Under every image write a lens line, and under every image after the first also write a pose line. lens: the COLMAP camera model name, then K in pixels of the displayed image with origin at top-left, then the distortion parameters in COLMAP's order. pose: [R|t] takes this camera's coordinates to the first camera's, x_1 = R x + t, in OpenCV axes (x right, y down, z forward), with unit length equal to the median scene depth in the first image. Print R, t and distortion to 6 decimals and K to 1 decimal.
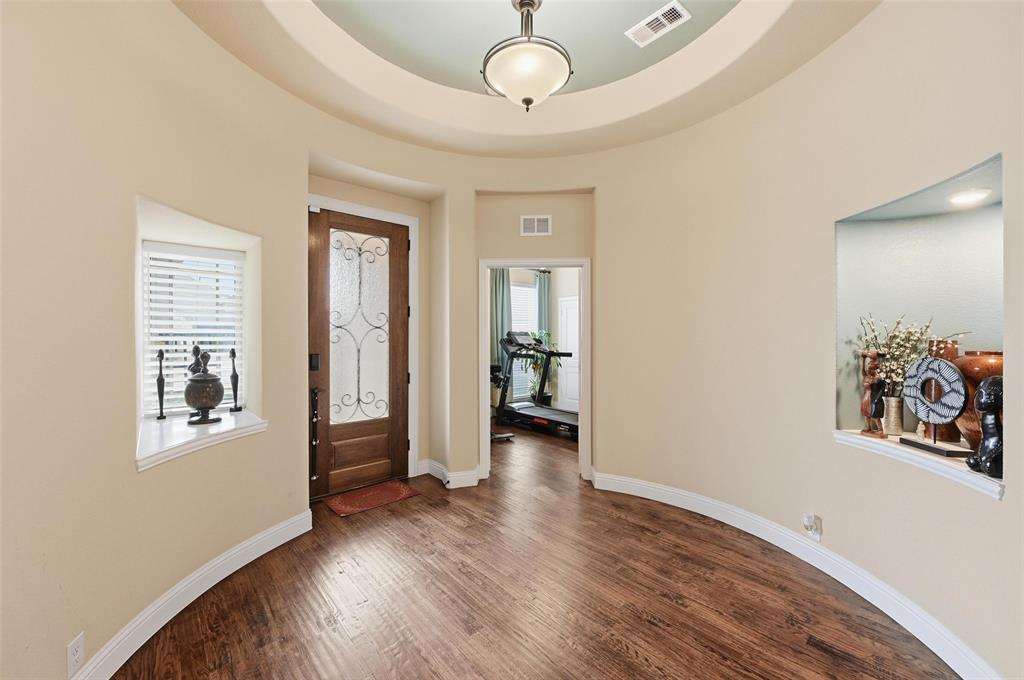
lens RADIAL K [[410.2, 0, 518.3], [0, 410.2, 336.3], [0, 0, 1]] dist [0.000215, -0.000094]
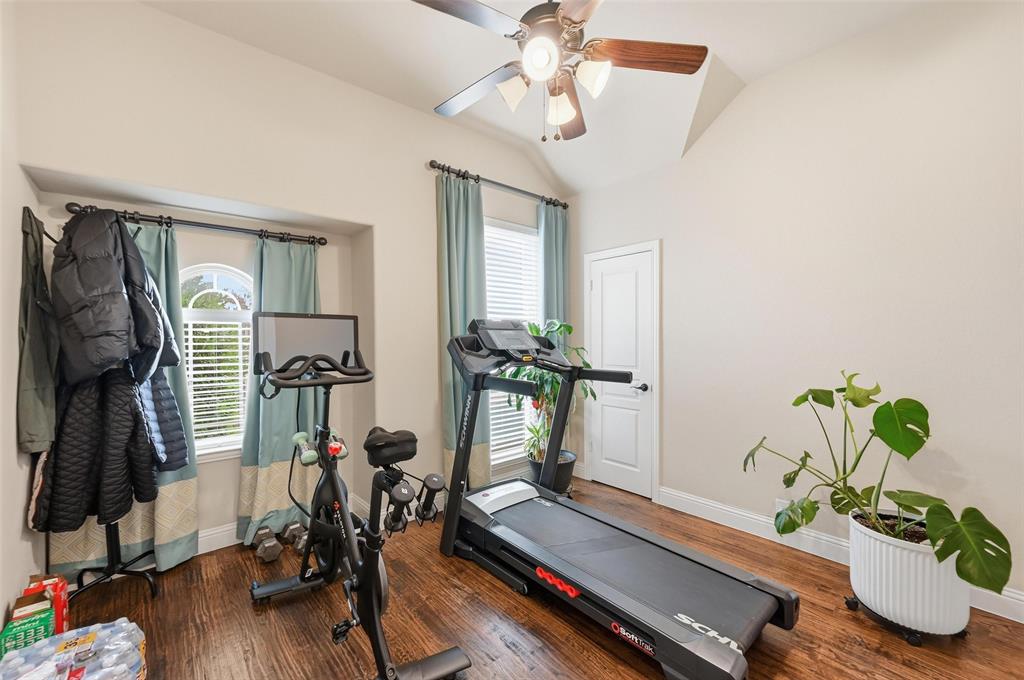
lens RADIAL K [[410.2, 0, 518.3], [0, 410.2, 336.3], [0, 0, 1]] dist [0.000215, -0.000094]
pose [[0.999940, -0.005915, -0.009190, 0.024973], [0.005956, 0.999972, 0.004452, 0.002752], [0.009163, -0.004507, 0.999948, 0.571172]]
